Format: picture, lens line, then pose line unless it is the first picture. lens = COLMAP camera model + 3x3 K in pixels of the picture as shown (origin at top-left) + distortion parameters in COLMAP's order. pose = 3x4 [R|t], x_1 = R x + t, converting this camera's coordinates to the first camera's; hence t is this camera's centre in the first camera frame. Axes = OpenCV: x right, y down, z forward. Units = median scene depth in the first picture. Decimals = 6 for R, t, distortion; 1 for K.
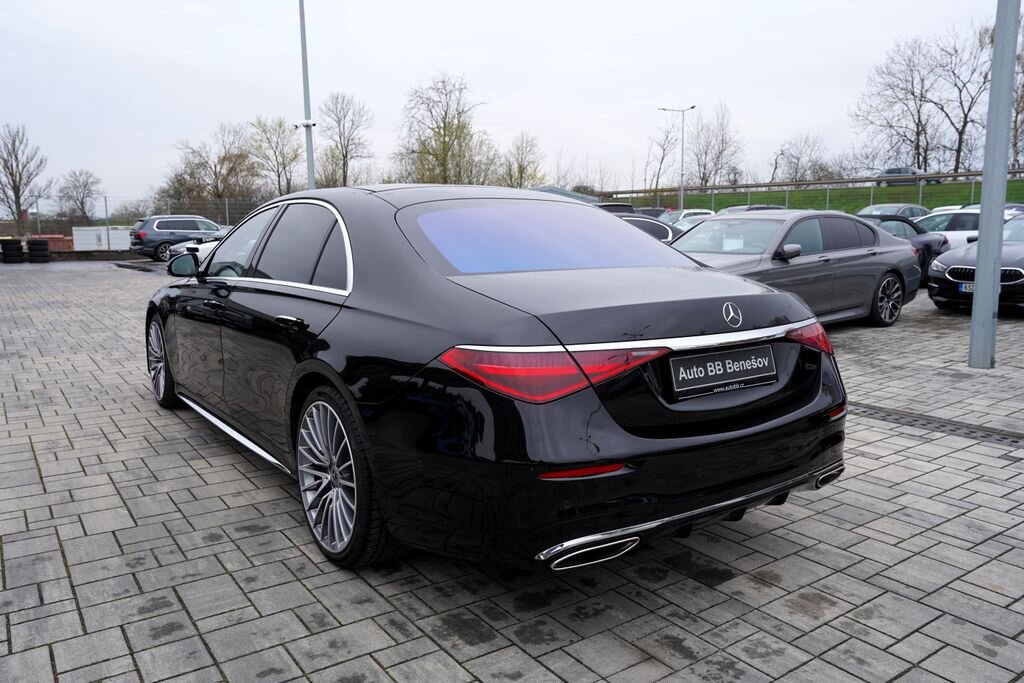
lens RADIAL K [[766.2, 0, 512.0], [0, 766.2, 341.5], [0, 0, 1]] dist [-0.076539, 0.076006]
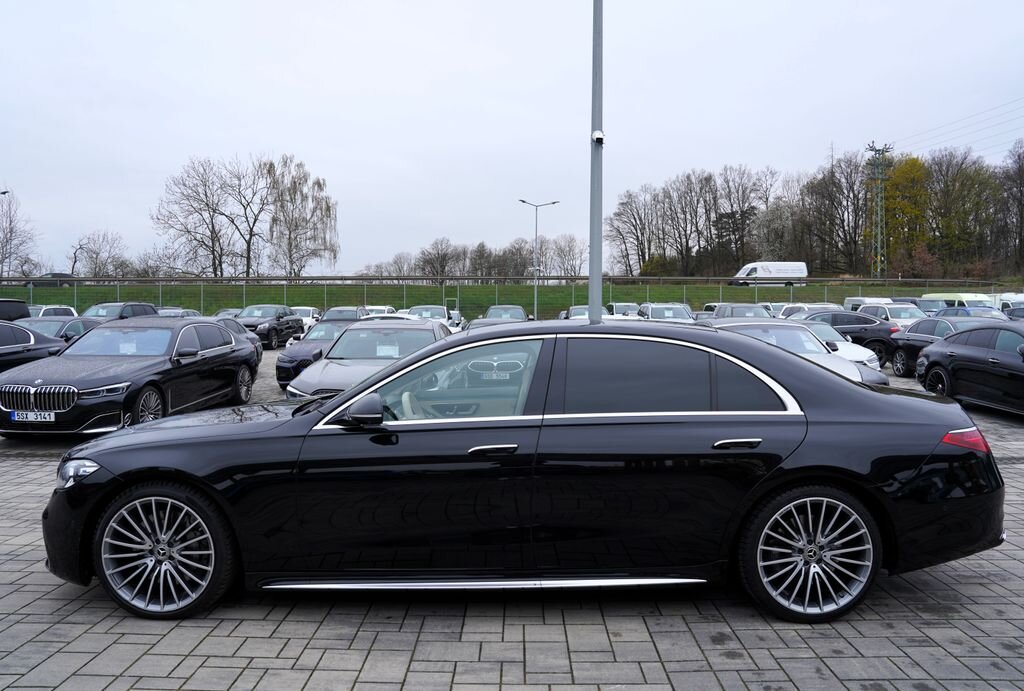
lens RADIAL K [[721.7, 0, 514.7], [0, 721.7, 324.2], [0, 0, 1]] dist [-0.109772, 0.077630]
pose [[0.586030, -0.000192, 0.810289, -0.177098], [0.116107, 0.989700, -0.083738, -0.019725], [-0.801927, 0.143154, 0.580017, 0.078137]]
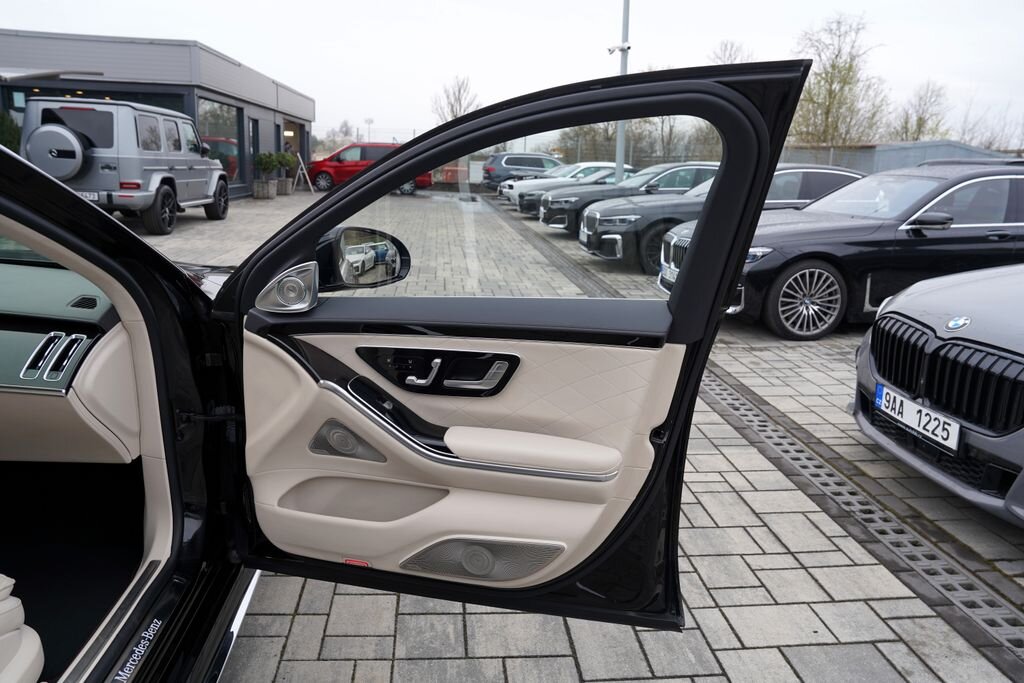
lens RADIAL K [[701.9, 0, 512.0], [0, 701.9, 341.5], [0, 0, 1]] dist [-0.093331, 0.063213]
pose [[0.870743, 0.159403, -0.465185, 0.030380], [-0.117854, 0.986079, 0.117295, -0.029036], [0.477406, -0.047310, 0.877408, 0.193664]]
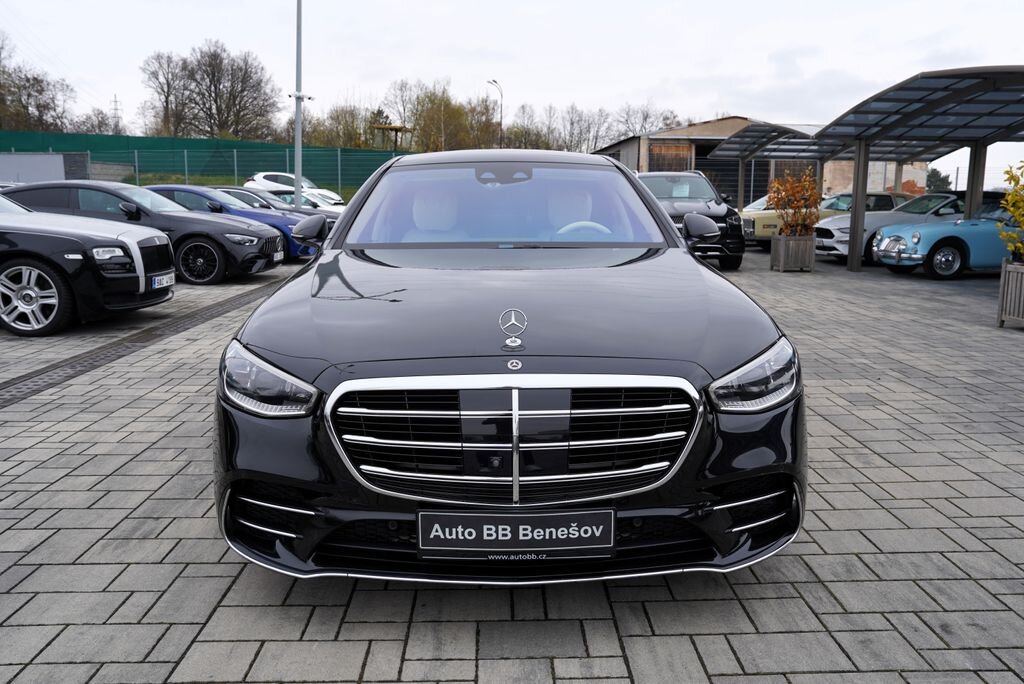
lens RADIAL K [[796.5, 0, 512.0], [0, 796.5, 342.0], [0, 0, 1]] dist [-0.073485, 0.088386]
pose [[-0.828534, -0.099670, 0.550997, -0.138312], [0.078891, 0.953436, 0.291095, -0.046348], [-0.554354, 0.284651, -0.782091, 0.336145]]
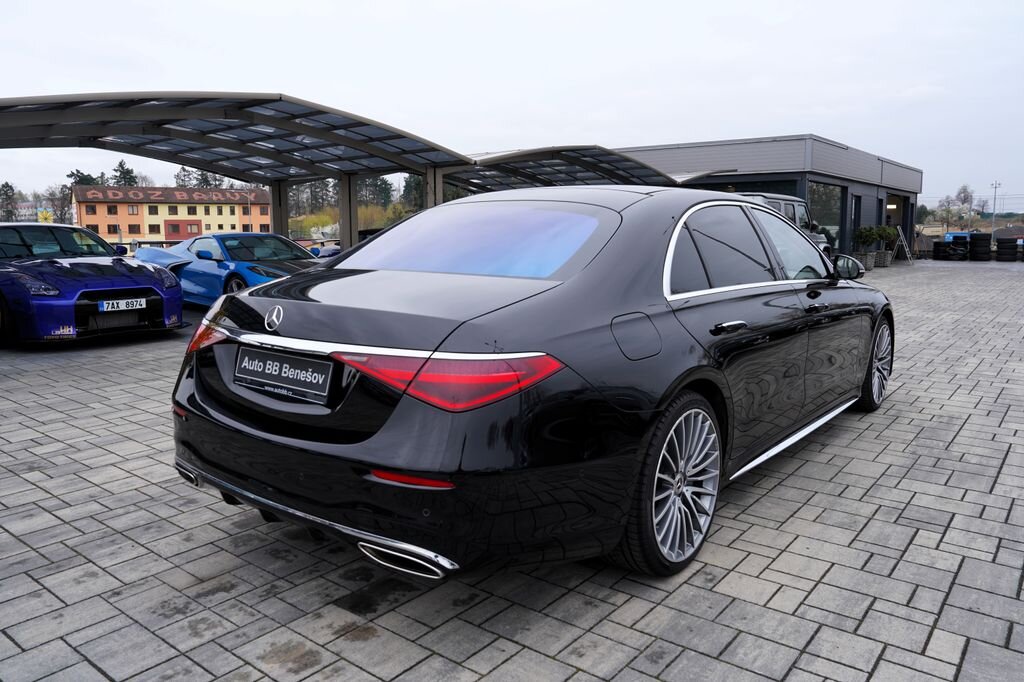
lens RADIAL K [[749.7, 0, 512.0], [0, 749.7, 341.0], [0, 0, 1]] dist [-0.095941, 0.094416]
pose [[0.280763, 0.138830, -0.949683, 0.131915], [-0.133757, 0.985487, 0.104520, -0.015029], [0.950411, 0.097681, 0.295258, 0.101816]]
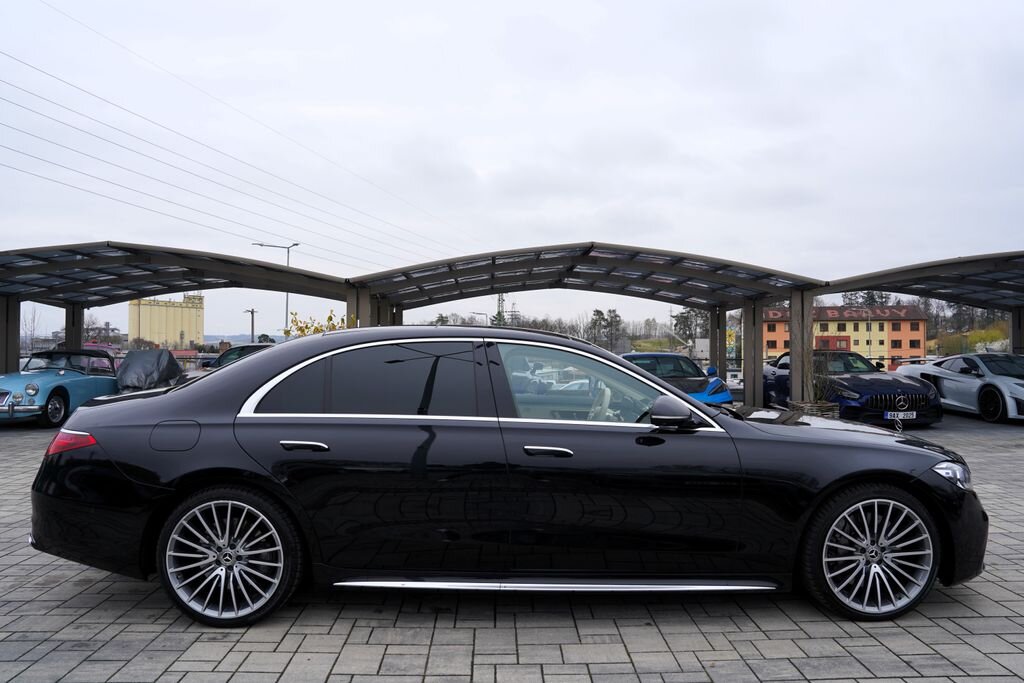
lens RADIAL K [[701.9, 0, 512.0], [0, 701.9, 341.5], [0, 0, 1]] dist [-0.093331, 0.063213]
pose [[-0.557798, -0.008609, -0.829932, 0.115863], [-0.122603, 0.989831, 0.072134, -0.044253], [0.820872, 0.141988, -0.553181, 0.278352]]
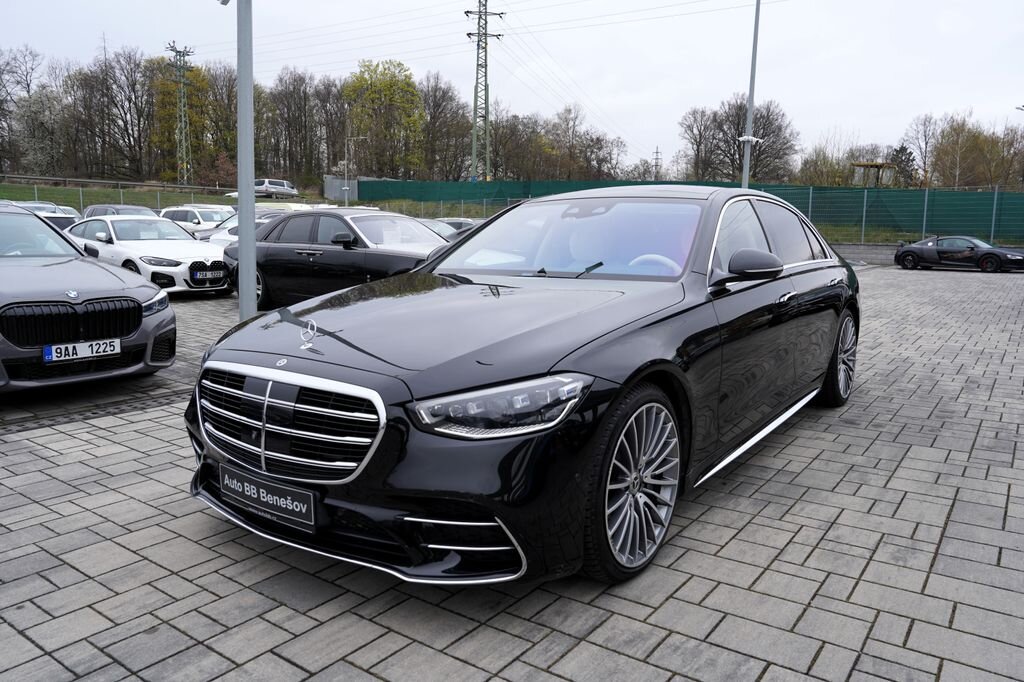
lens RADIAL K [[736.4, 0, 512.0], [0, 736.4, 341.0], [0, 0, 1]] dist [-0.106830, 0.106528]
pose [[-0.317386, -0.135694, 0.938538, -0.193684], [0.135608, 0.973043, 0.186541, -0.035916], [-0.938550, 0.186479, -0.290429, 0.268187]]
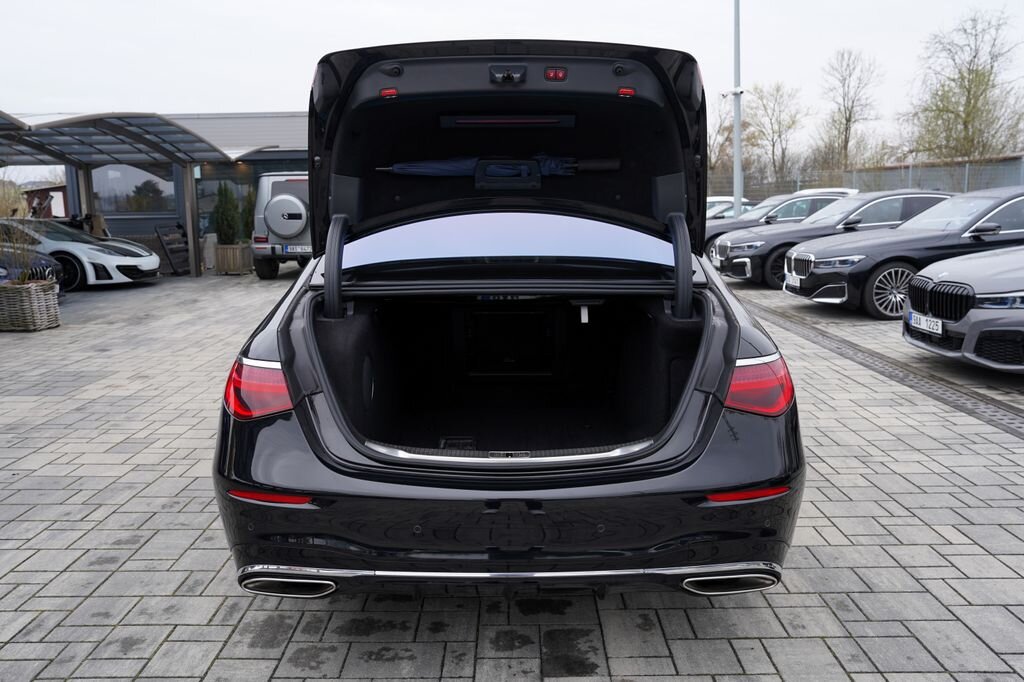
lens RADIAL K [[814.7, 0, 512.0], [0, 814.7, 341.0], [0, 0, 1]] dist [-0.079454, 0.108392]
pose [[0.816067, 0.086453, -0.571455, 0.078388], [-0.072706, 0.996251, 0.046890, -0.008119], [0.573366, 0.003283, 0.819292, 0.030473]]
